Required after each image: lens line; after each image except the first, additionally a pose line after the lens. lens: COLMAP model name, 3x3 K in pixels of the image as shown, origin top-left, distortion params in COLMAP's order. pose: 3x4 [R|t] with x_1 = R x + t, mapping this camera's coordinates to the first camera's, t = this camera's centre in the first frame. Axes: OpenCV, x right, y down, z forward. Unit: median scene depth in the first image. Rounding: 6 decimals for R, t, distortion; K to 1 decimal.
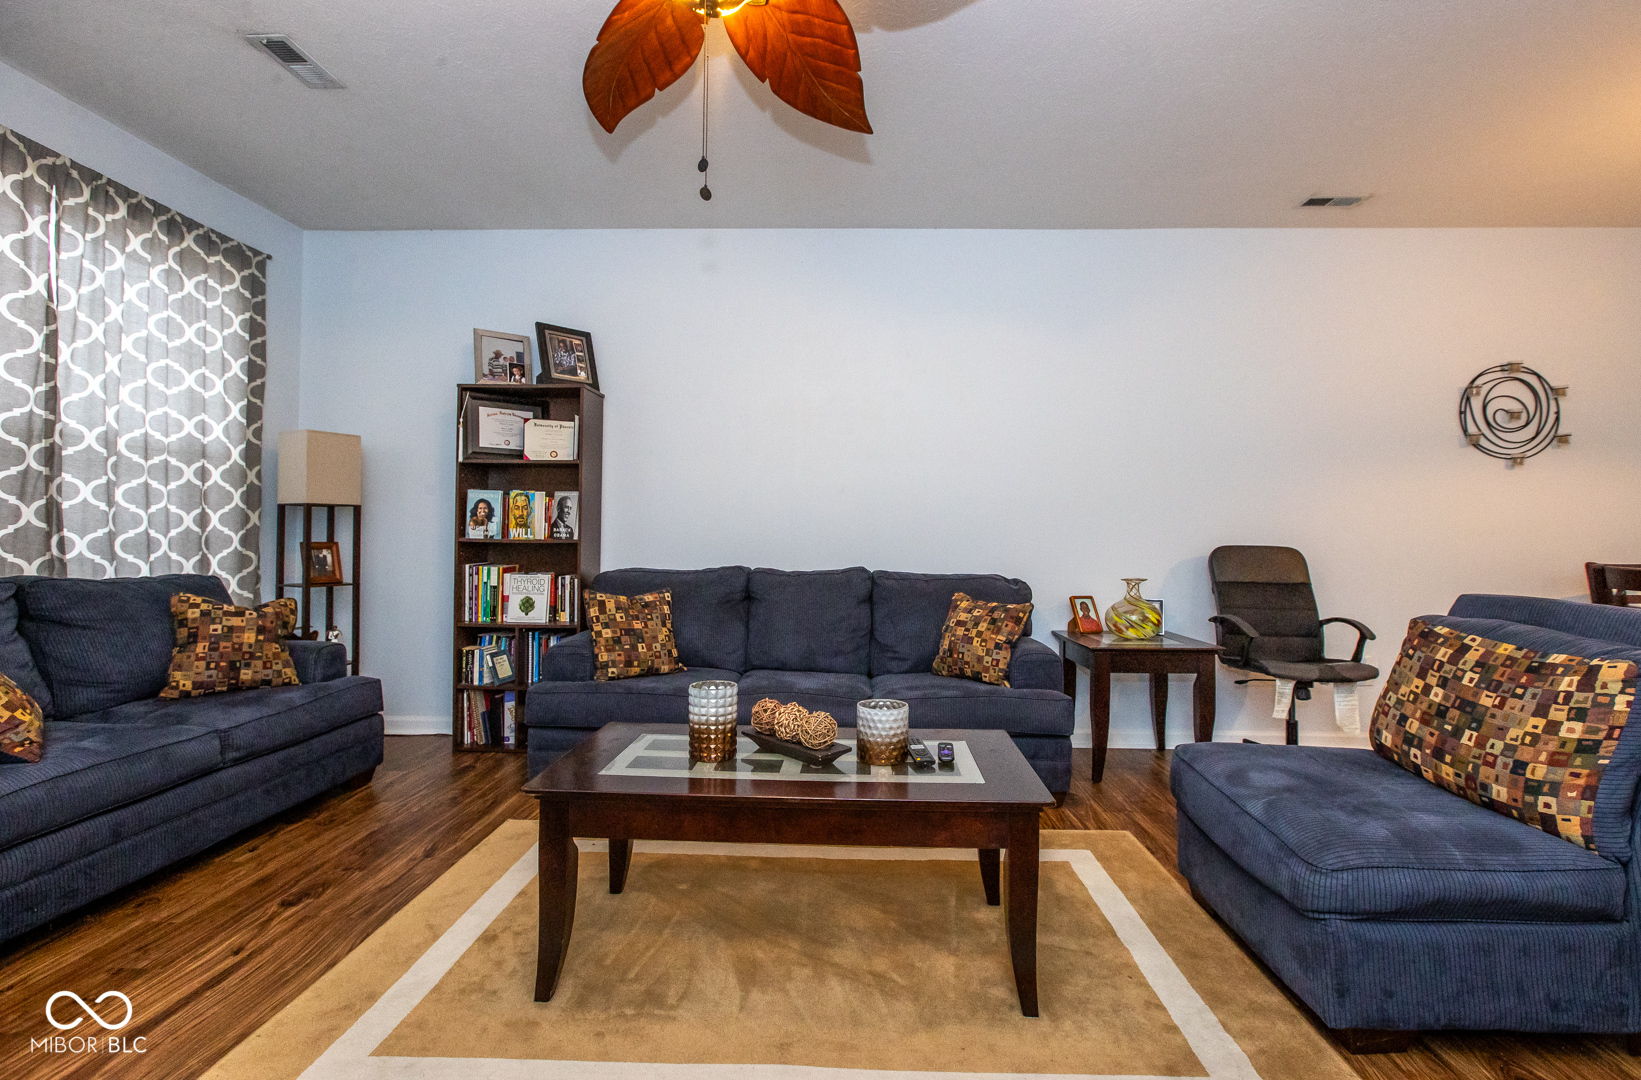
lens RADIAL K [[740.8, 0, 854.0], [0, 740.8, 526.8], [0, 0, 1]] dist [-0.008921, 0.000645]
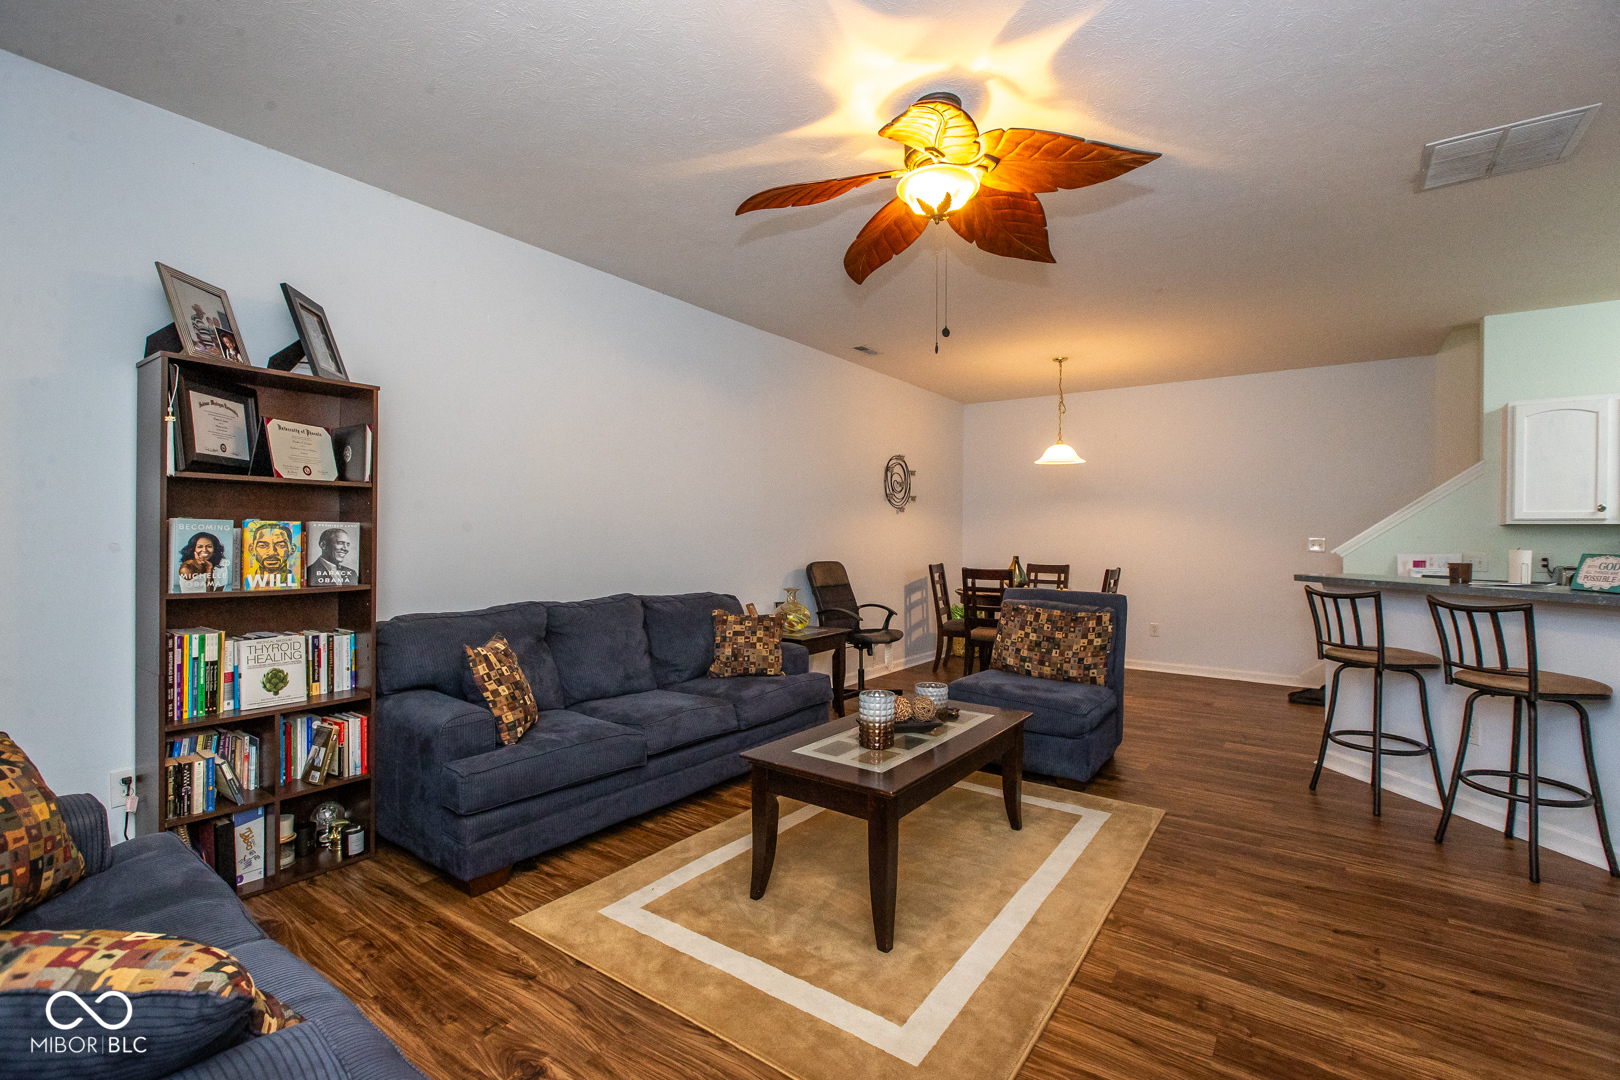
lens RADIAL K [[712.5, 0, 810.0], [0, 712.5, 540.0], [0, 0, 1]] dist [-0.002523, 0.000244]
pose [[0.570268, -0.009523, 0.821403, -0.725632], [-0.011011, 0.999754, 0.019236, -0.049736], [-0.821385, -0.020014, 0.570023, 0.193911]]
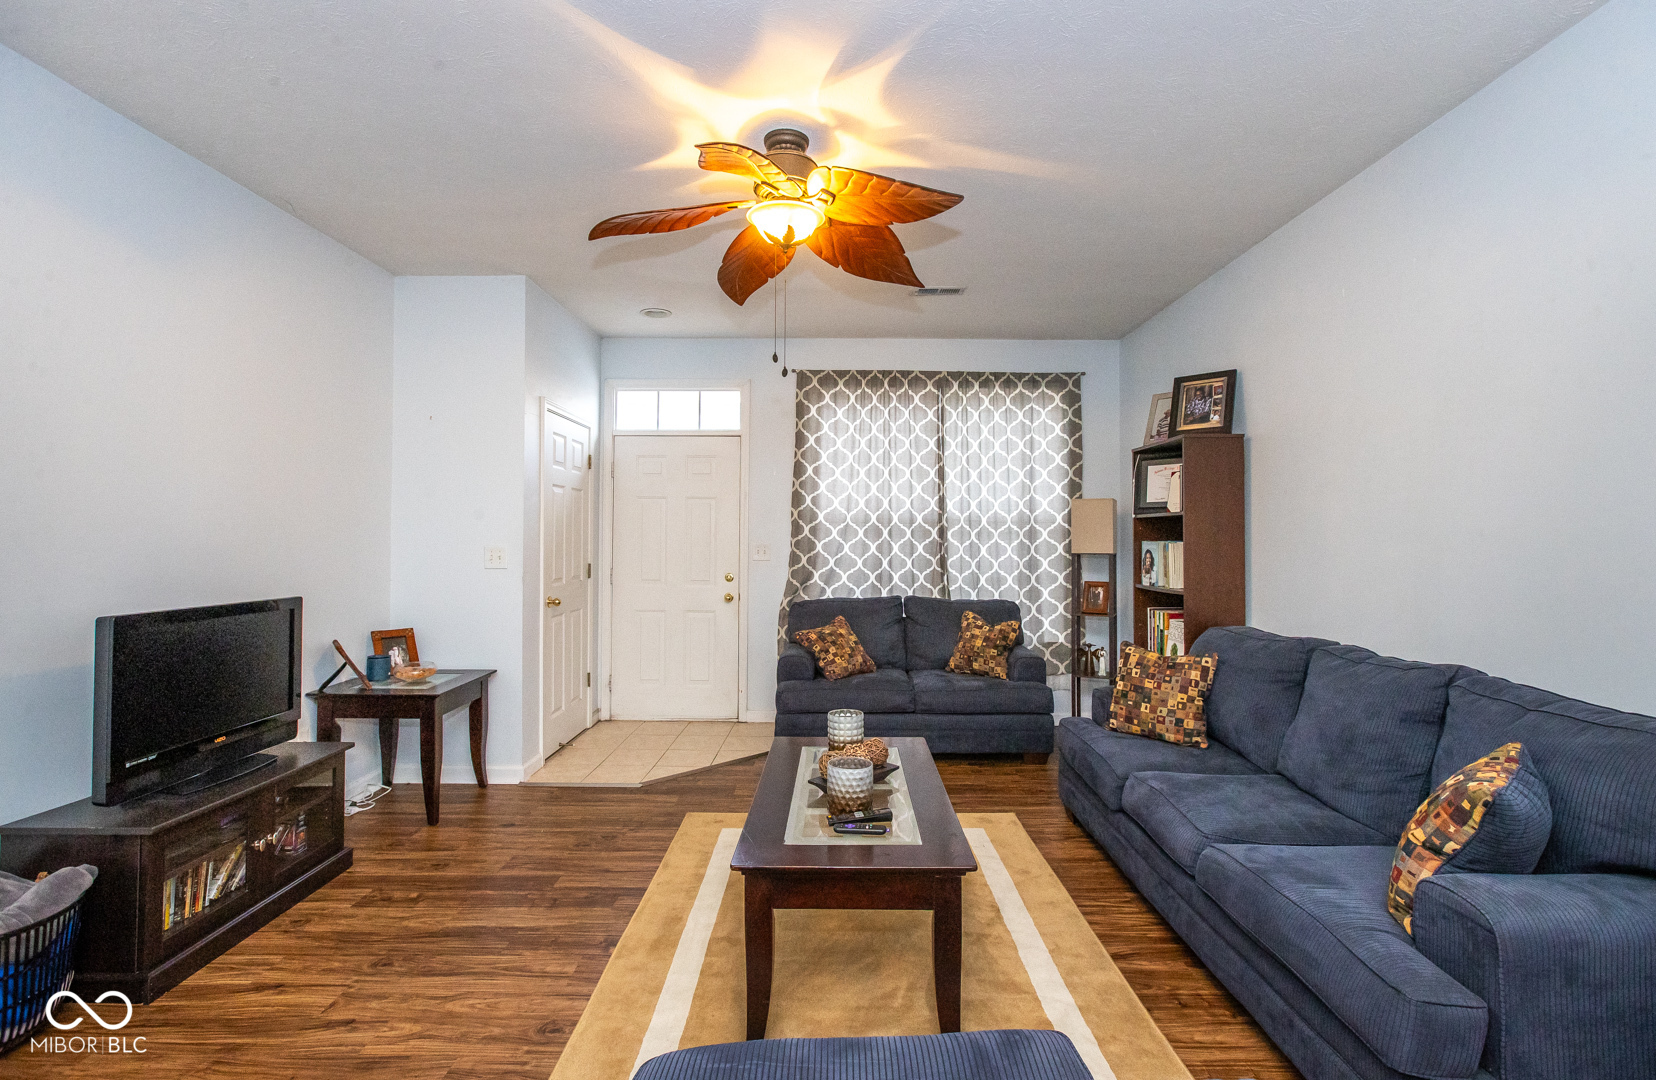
lens RADIAL K [[776.8, 0, 825.0], [0, 776.8, 522.7], [0, 0, 1]] dist [0.000123, 0.000206]
pose [[-0.003824, -0.029752, -0.999550, 0.670592], [0.006588, 0.999535, -0.029777, -0.047010], [0.999971, -0.006698, -0.003627, 0.527719]]
